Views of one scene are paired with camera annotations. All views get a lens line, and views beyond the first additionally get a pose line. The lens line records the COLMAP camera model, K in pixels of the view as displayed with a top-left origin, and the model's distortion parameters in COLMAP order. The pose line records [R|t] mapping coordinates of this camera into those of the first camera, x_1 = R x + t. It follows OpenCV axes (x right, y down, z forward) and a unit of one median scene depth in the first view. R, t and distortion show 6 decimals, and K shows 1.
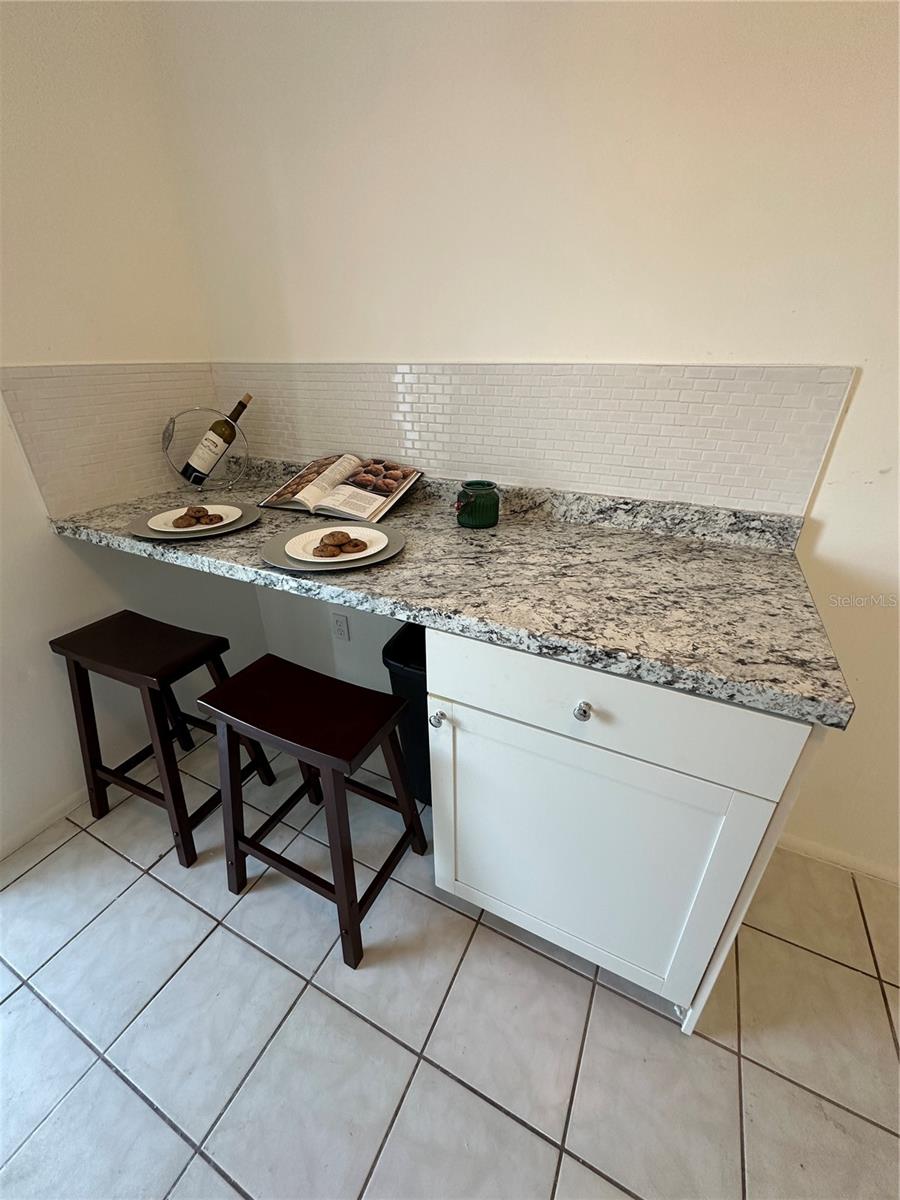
lens RADIAL K [[479.1, 0, 449.8], [0, 479.1, 600.0], [0, 0, 1]] dist [-0.006192, 0.001237]
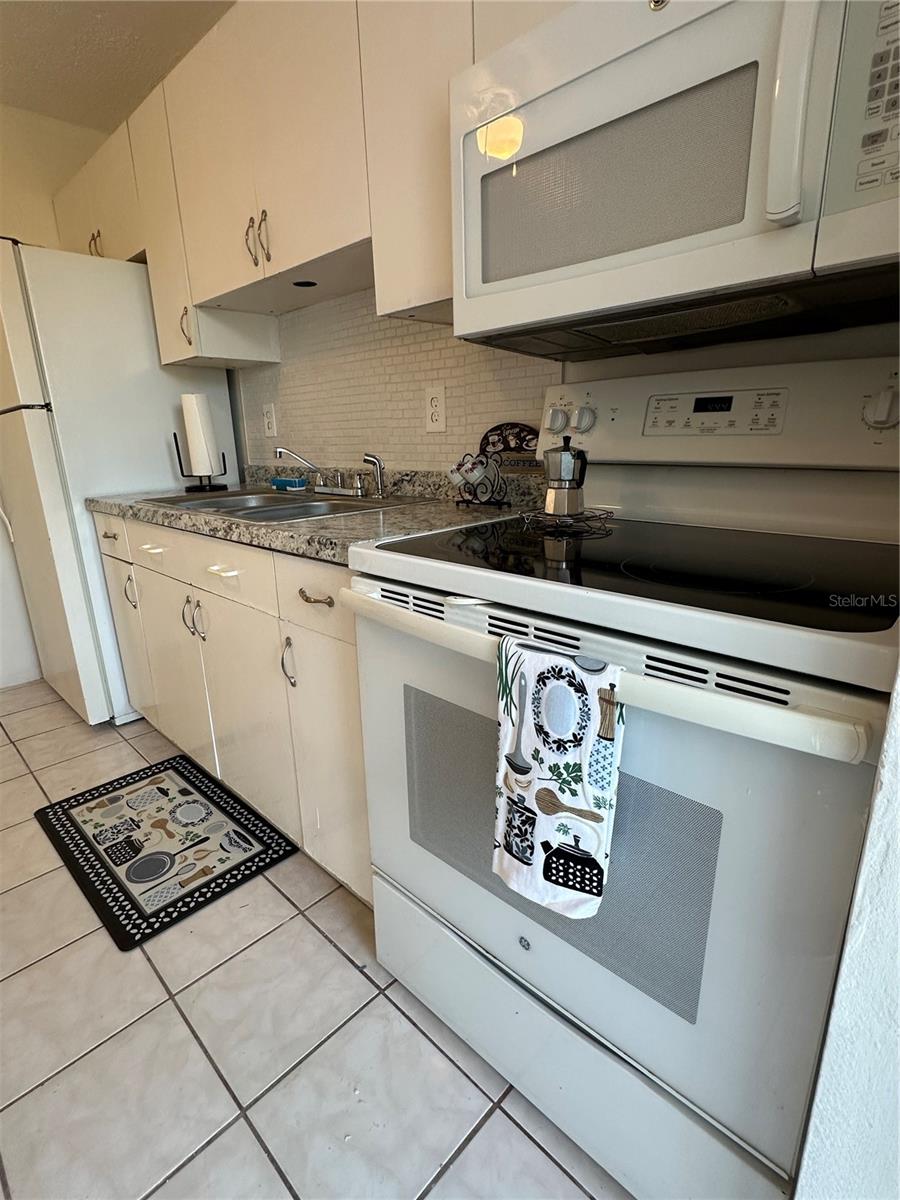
lens RADIAL K [[582.0, 0, 448.7], [0, 582.0, 601.3], [0, 0, 1]] dist [-0.009985, 0.000812]
pose [[0.953402, 0.064754, -0.294673, 1.010198], [-0.118390, 0.978655, -0.167986, 0.370712], [0.277505, 0.195044, 0.940717, -0.294680]]
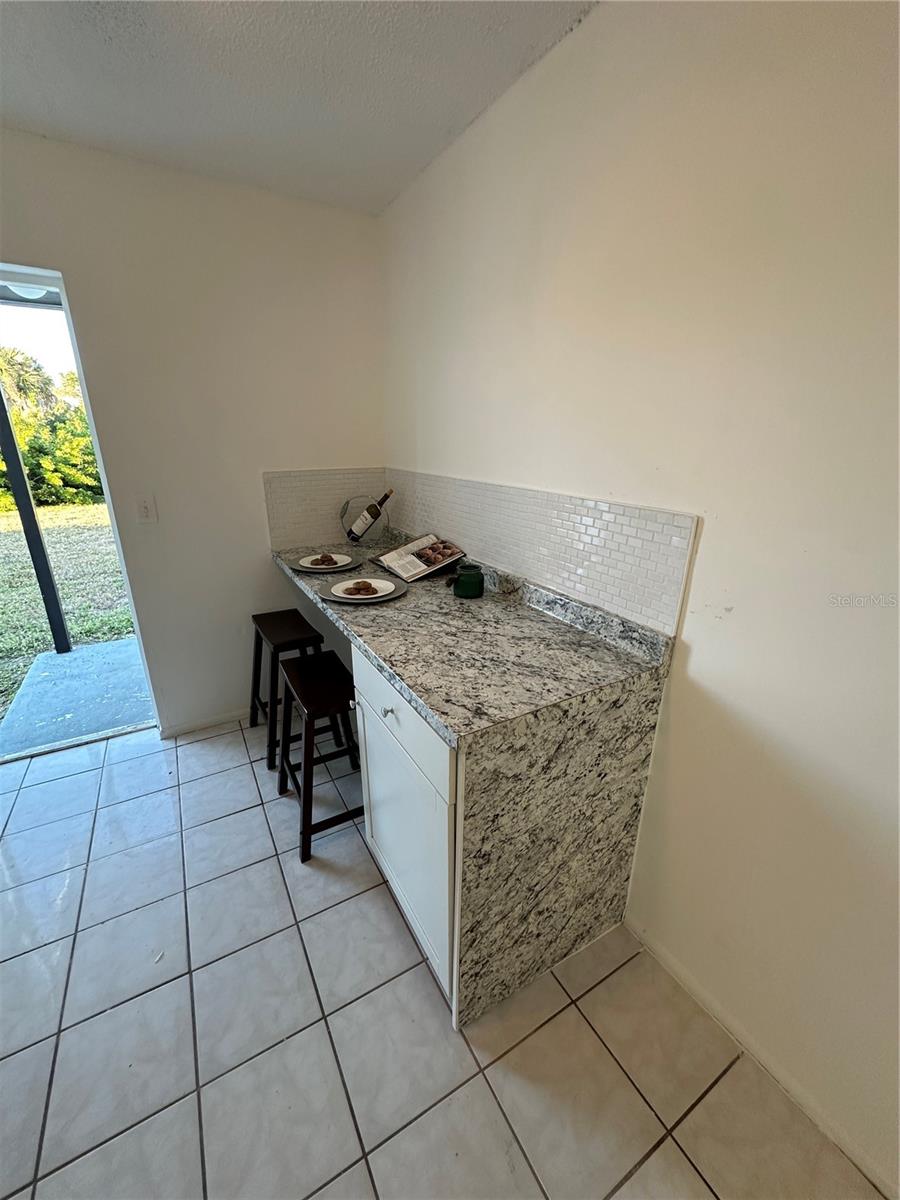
lens RADIAL K [[479.1, 0, 445.8], [0, 479.1, 597.5], [0, 0, 1]] dist [-0.006192, 0.001237]
pose [[0.832308, 0.183838, -0.522941, 0.851905], [-0.255150, 0.964577, -0.067001, -0.052440], [0.492099, 0.189194, 0.849732, -0.226932]]
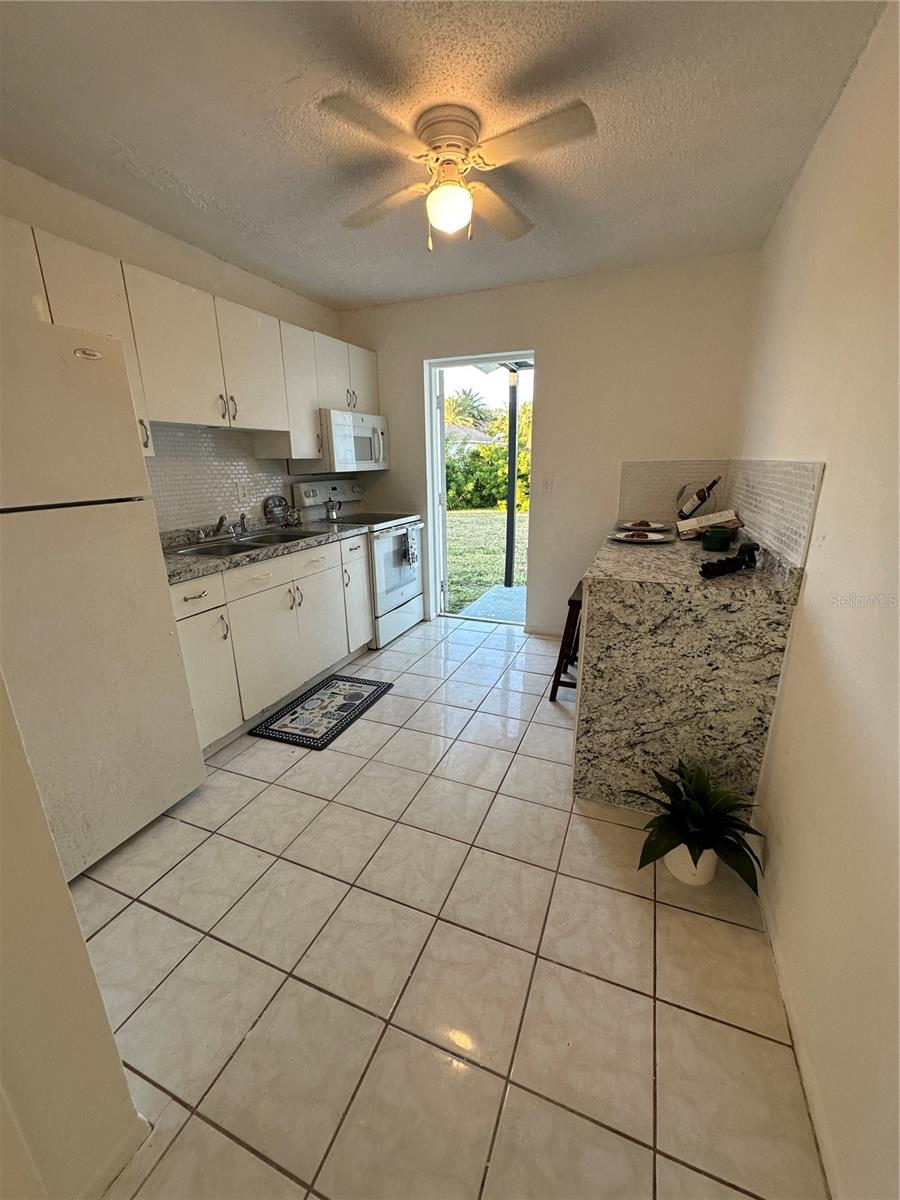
lens RADIAL K [[479.1, 0, 447.6], [0, 479.1, 602.2], [0, 0, 1]] dist [-0.006192, 0.001237]
pose [[-0.068762, -0.276361, 0.958591, -2.367275], [0.466859, 0.840247, 0.275732, -0.041806], [-0.881654, 0.466487, 0.071244, 0.087668]]
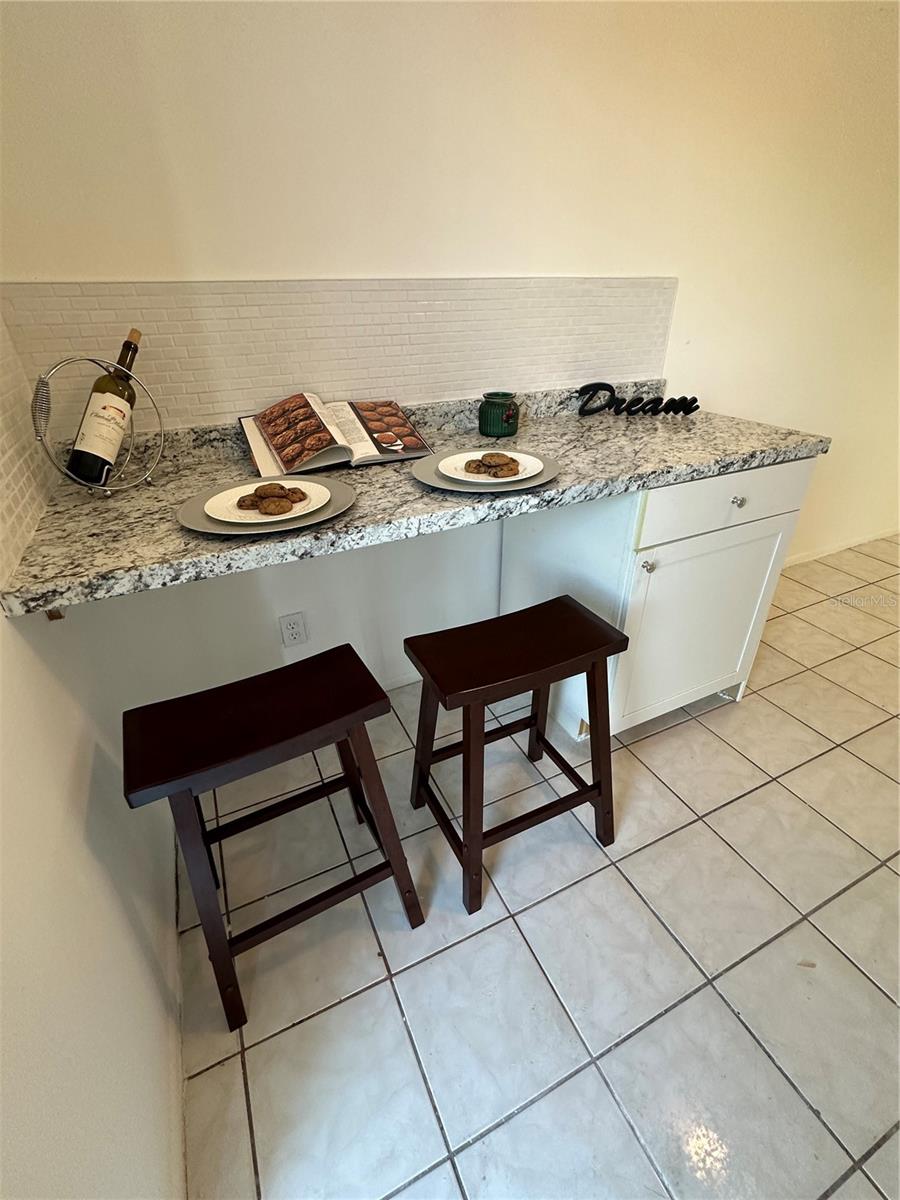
lens RADIAL K [[531.2, 0, 447.5], [0, 531.2, 601.0], [0, 0, 1]] dist [-0.008175, 0.001821]
pose [[0.617735, -0.401508, 0.676162, -1.127879], [0.369928, 0.907125, 0.200692, -0.119406], [-0.693943, 0.126156, 0.708892, 0.344775]]
